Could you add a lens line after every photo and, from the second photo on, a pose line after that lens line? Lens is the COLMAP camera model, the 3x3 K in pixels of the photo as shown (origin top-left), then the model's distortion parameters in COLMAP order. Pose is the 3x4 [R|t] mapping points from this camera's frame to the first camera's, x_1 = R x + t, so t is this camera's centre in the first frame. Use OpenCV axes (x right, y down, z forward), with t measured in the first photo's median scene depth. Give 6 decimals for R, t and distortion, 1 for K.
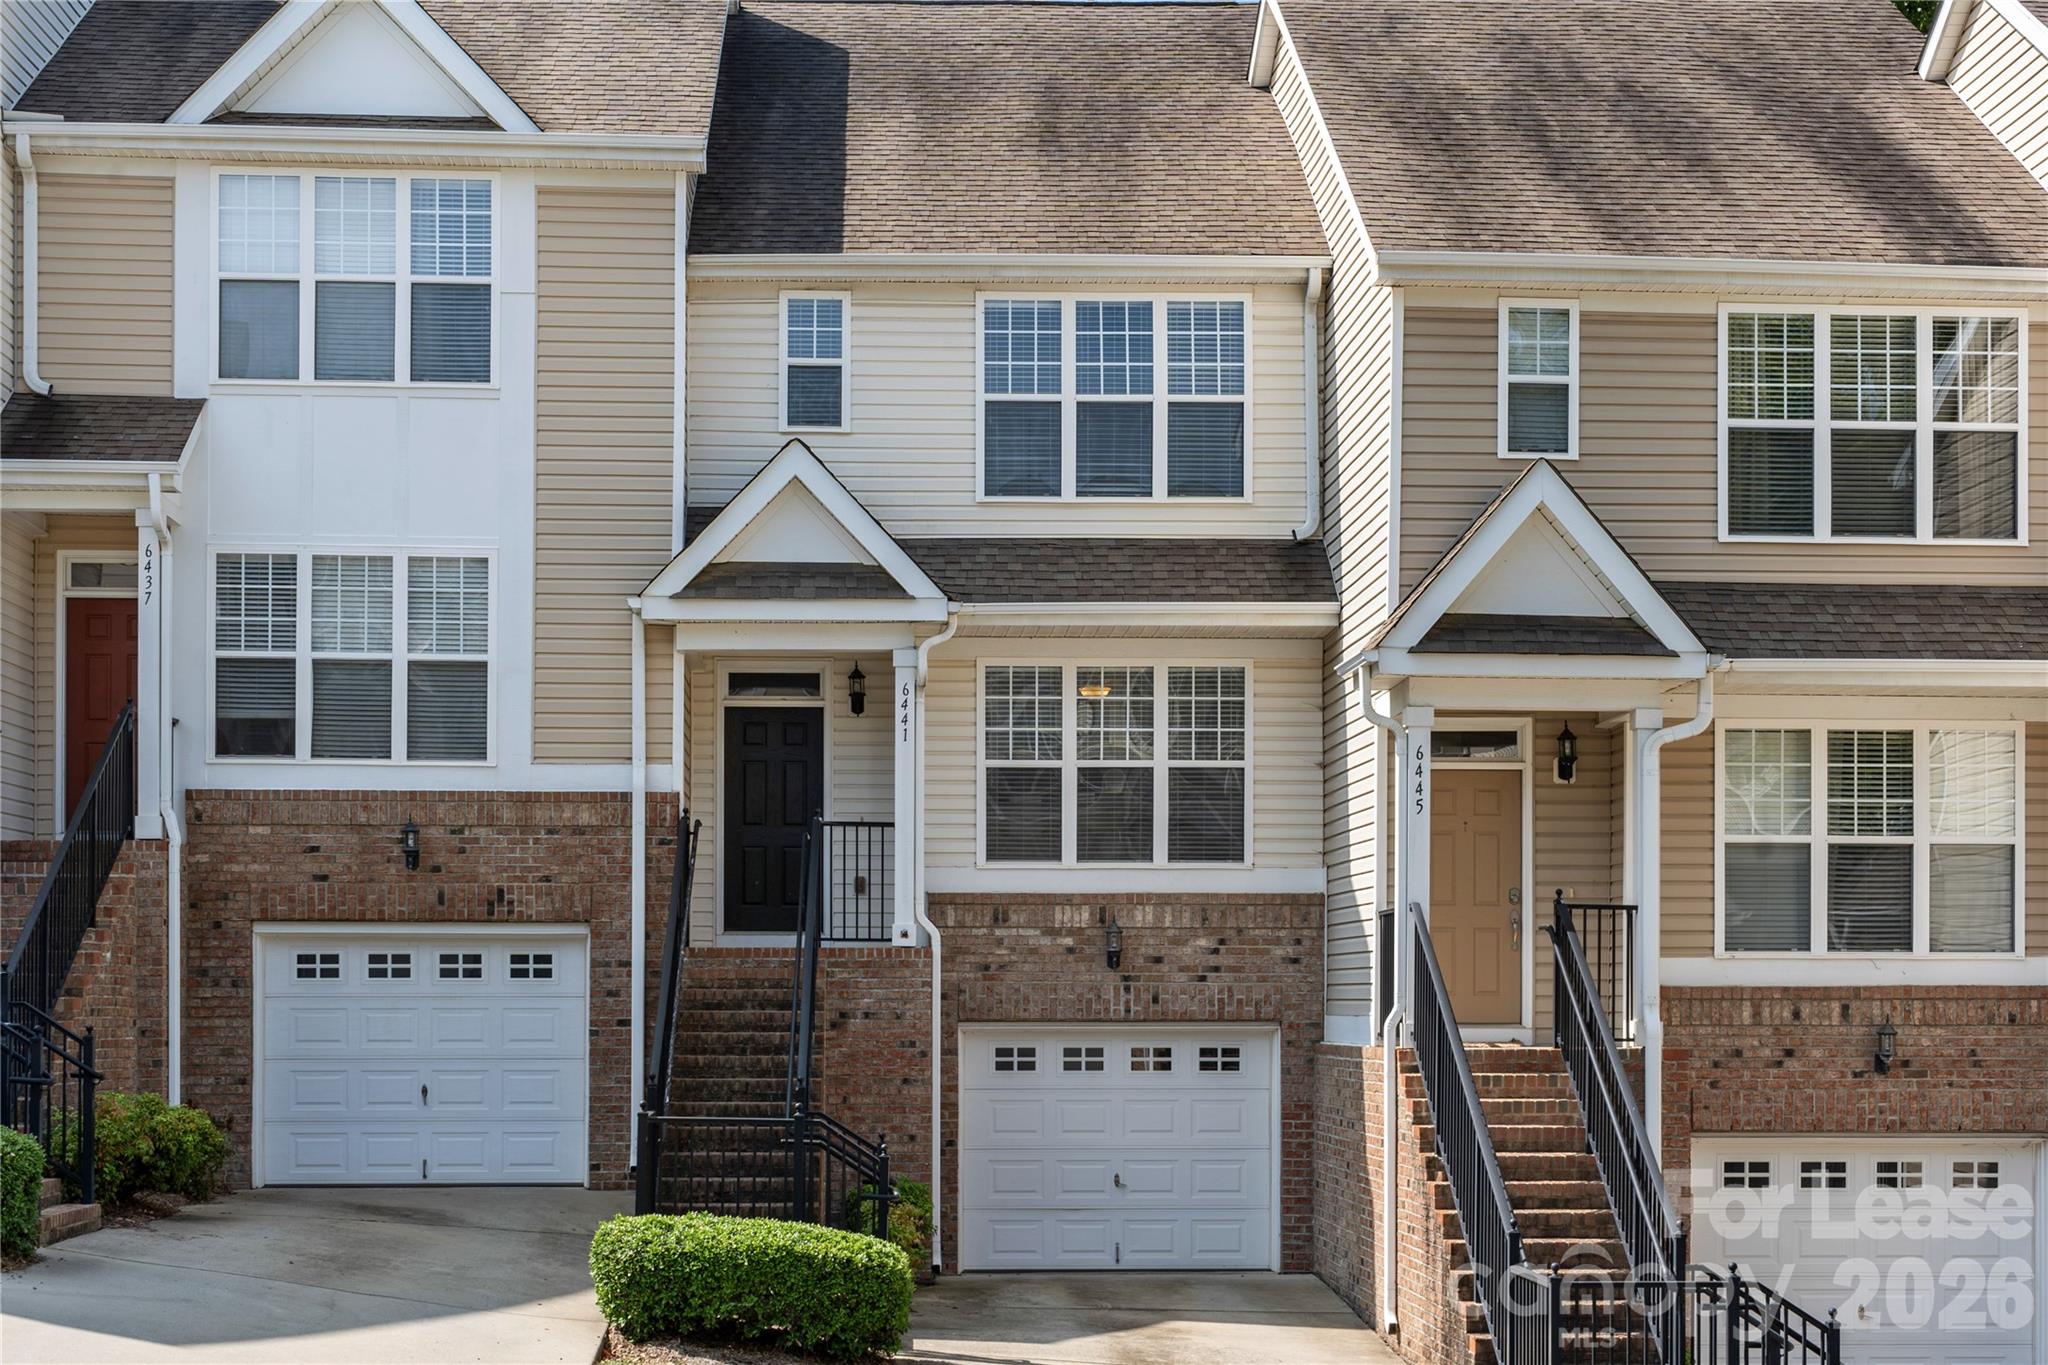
lens RADIAL K [[3043.3, 0, 1085.1], [0, 3043.3, 685.7], [0, 0, 1]] dist [-0.007216, -0.034519]
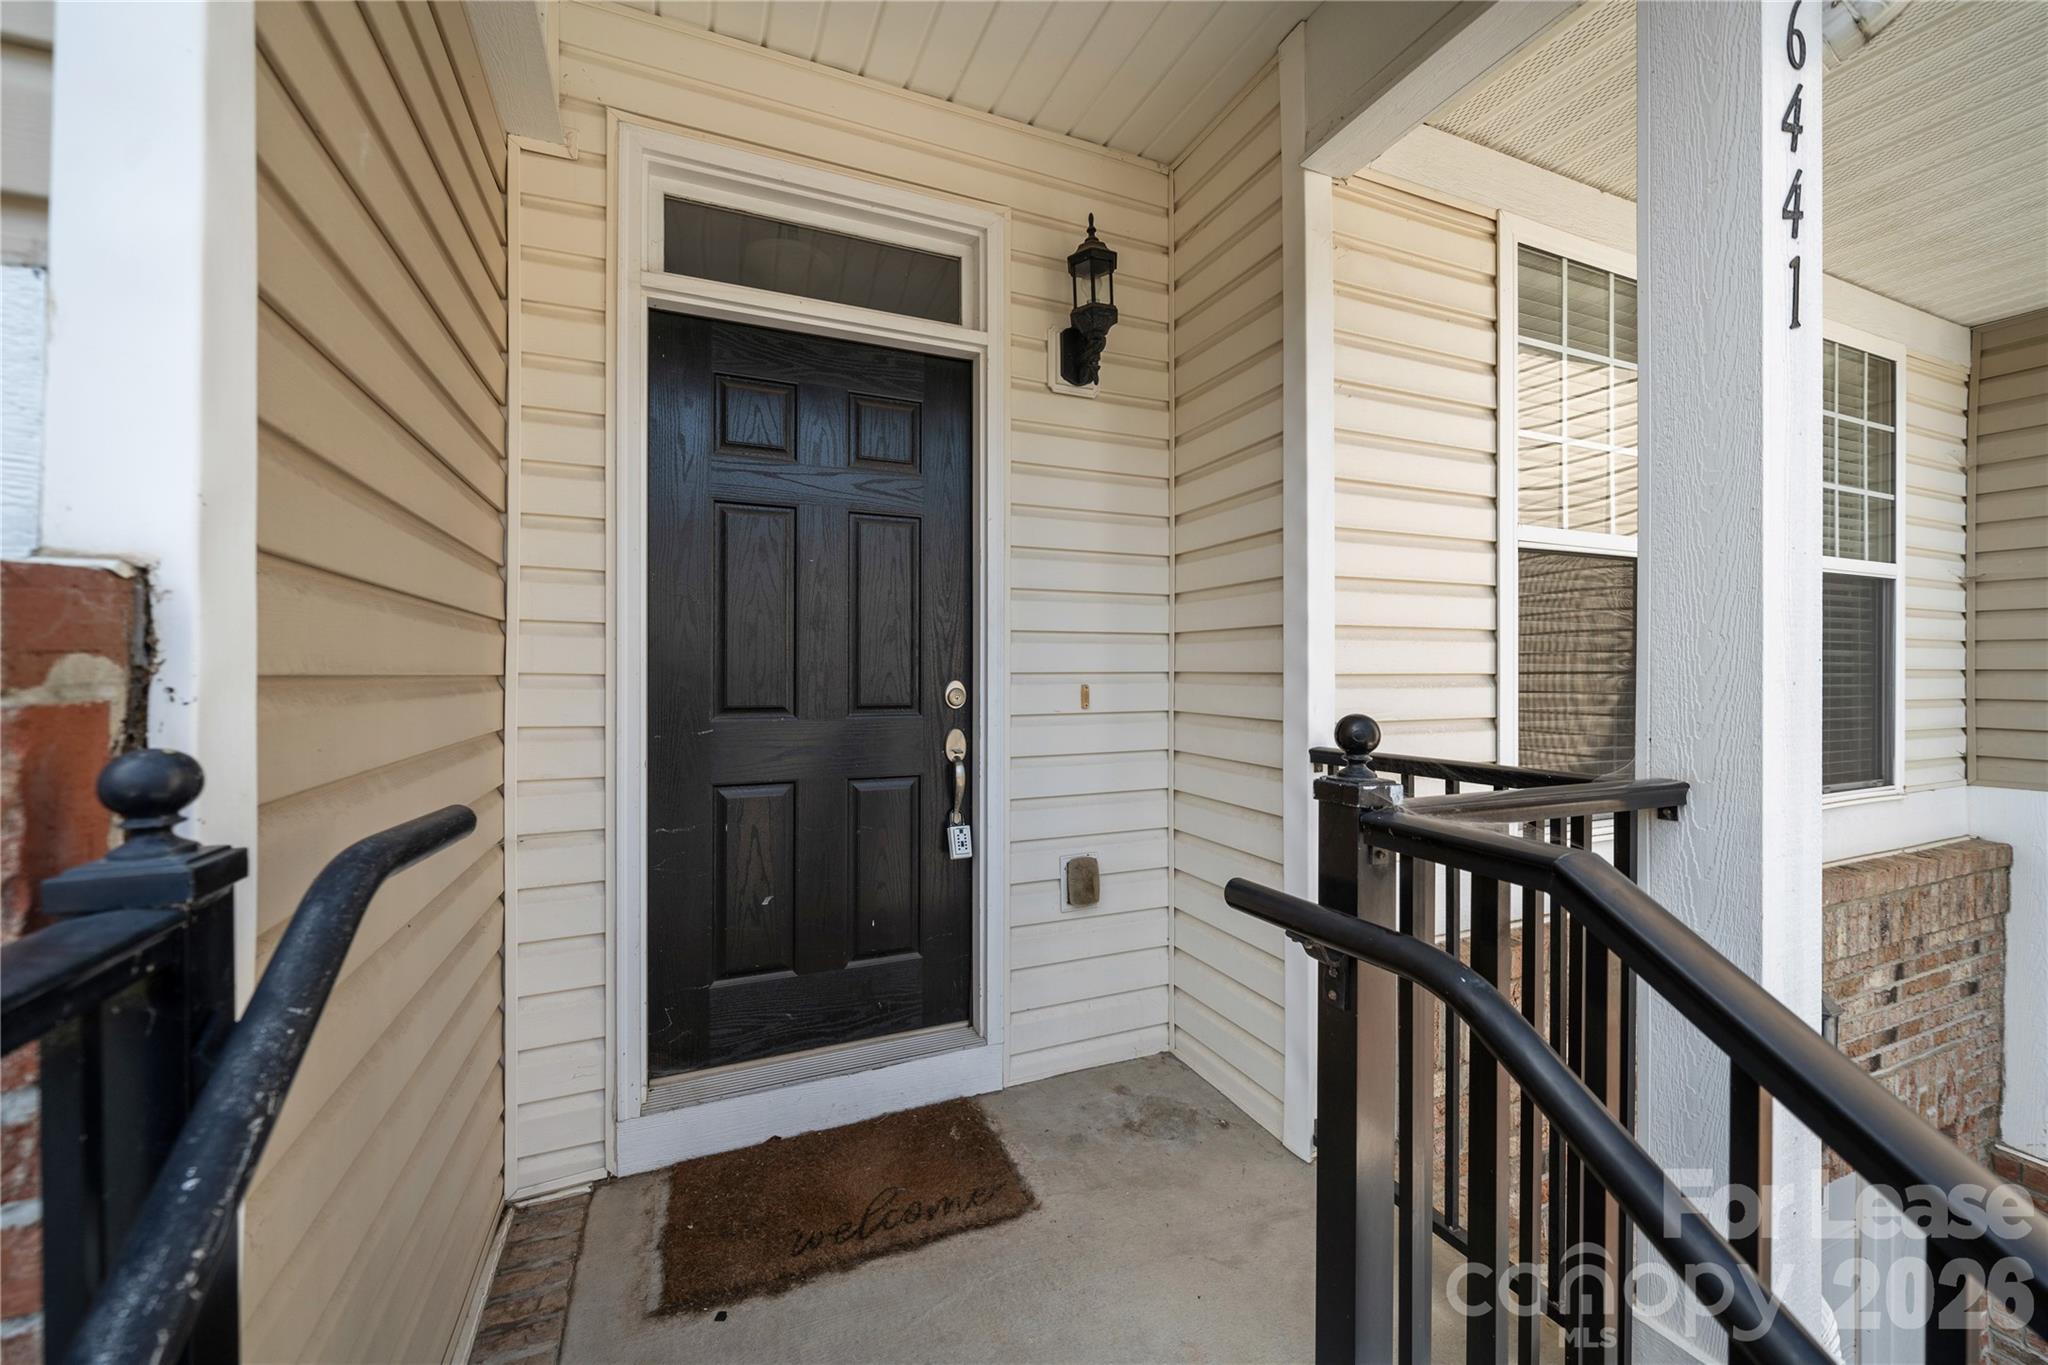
lens RADIAL K [[764.1, 0, 1024.7], [0, 764.1, 660.7], [0, 0, 1]] dist [-0.001101, -0.000044]
pose [[0.941300, 0.003271, 0.337554, -0.114281], [-0.033095, 0.996030, 0.082636, 0.034901], [-0.335944, -0.088956, 0.937672, 0.962206]]
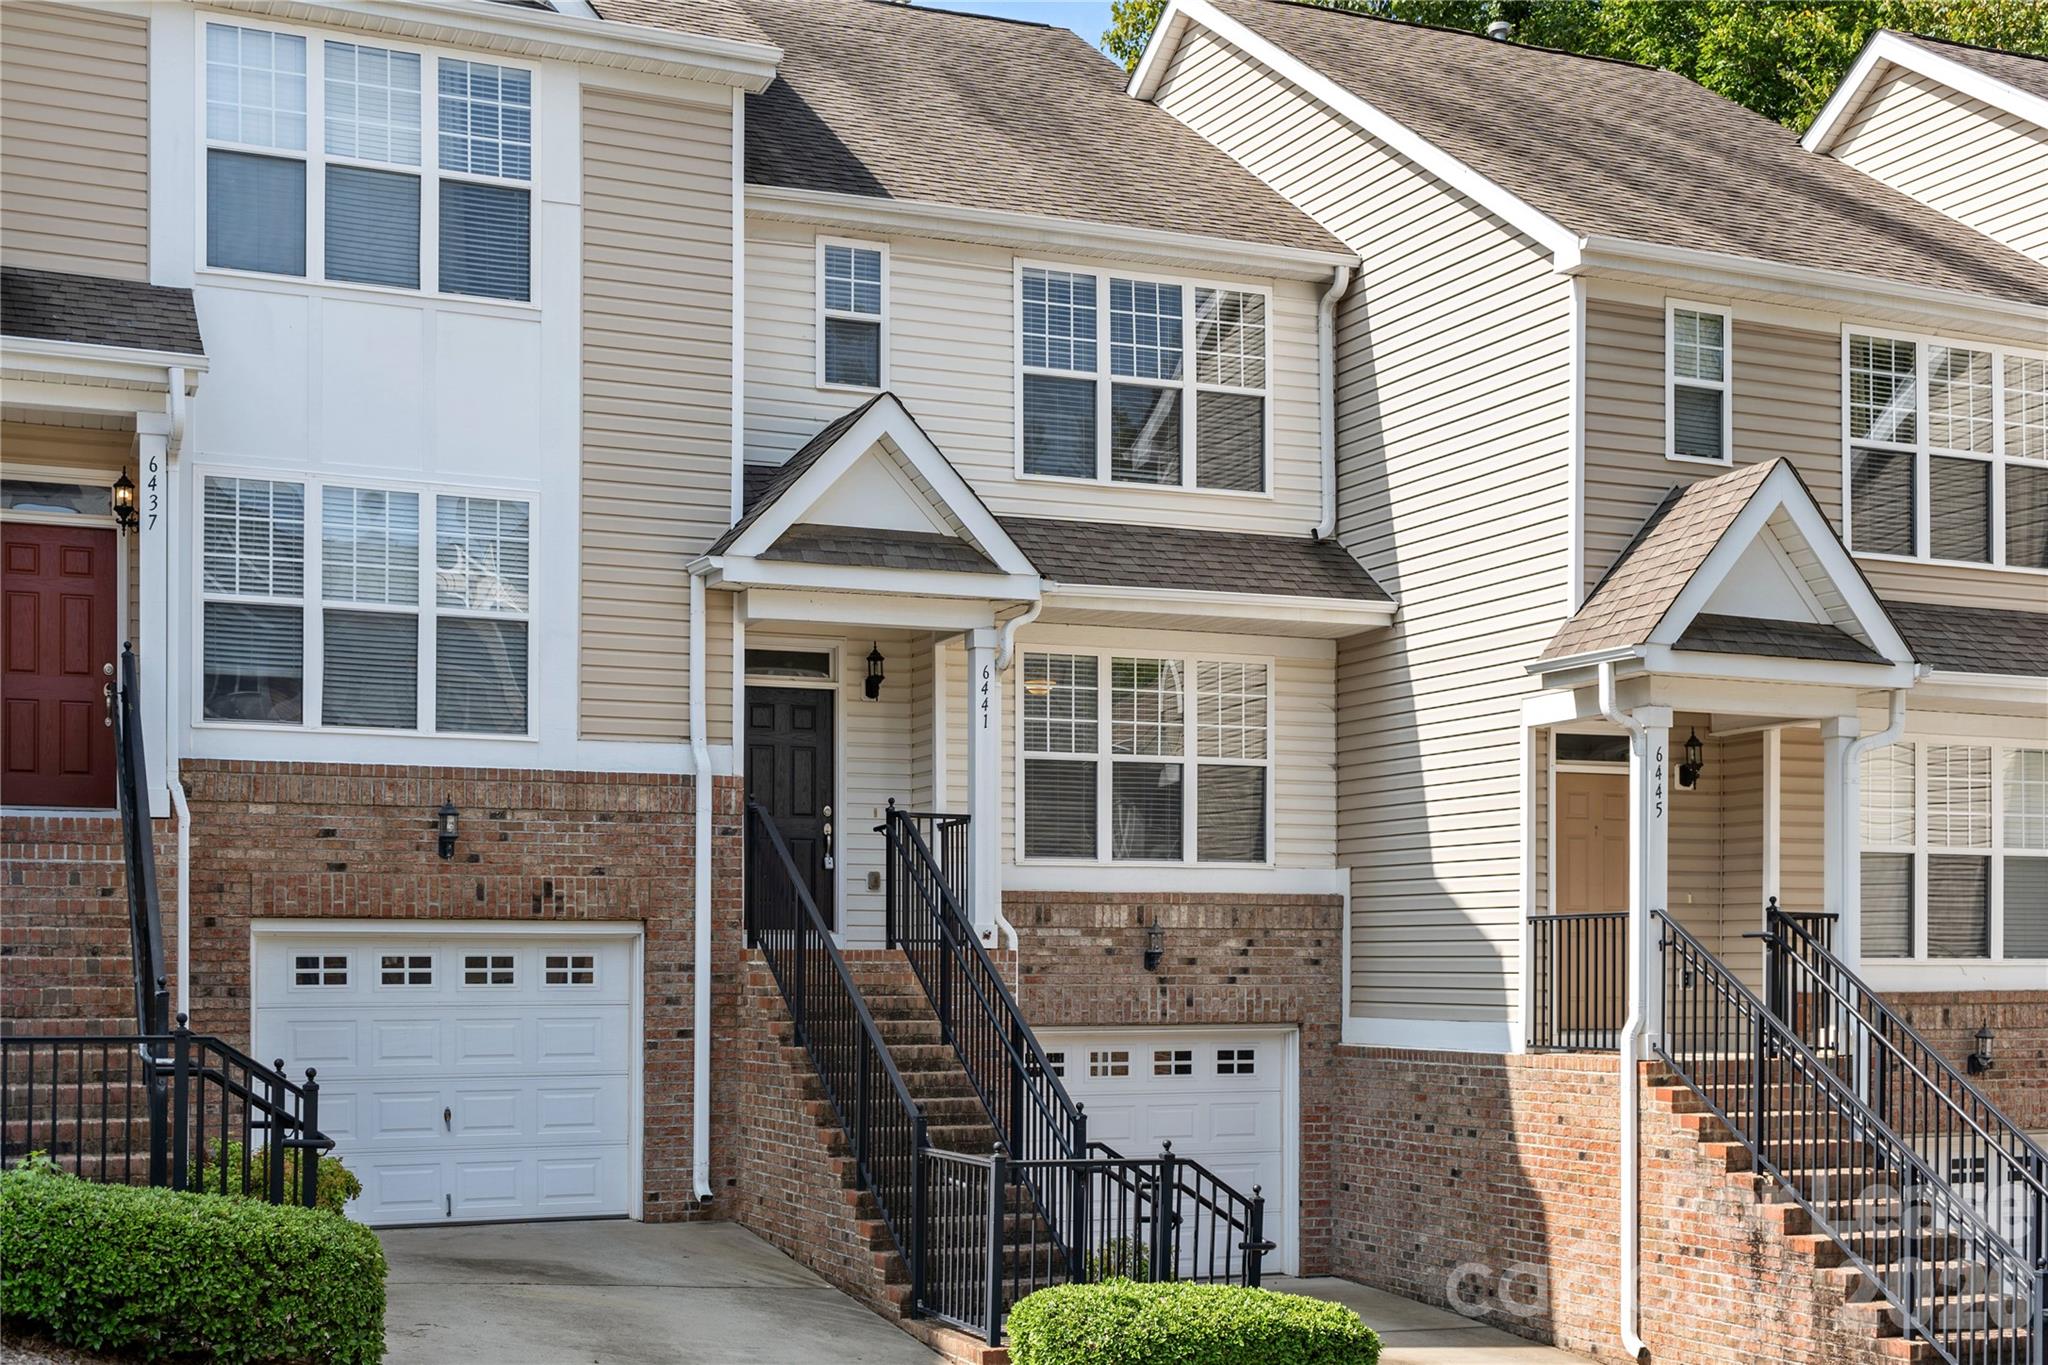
lens RADIAL K [[2391.9, 0, 1026.1], [0, 2391.9, 764.4], [0, 0, 1]] dist [0.002274, -0.002314]
pose [[0.942259, 0.026995, 0.333794, -0.288340], [-0.033745, 0.999326, 0.014440, 0.018231], [-0.333180, -0.024870, 0.942535, 0.303789]]
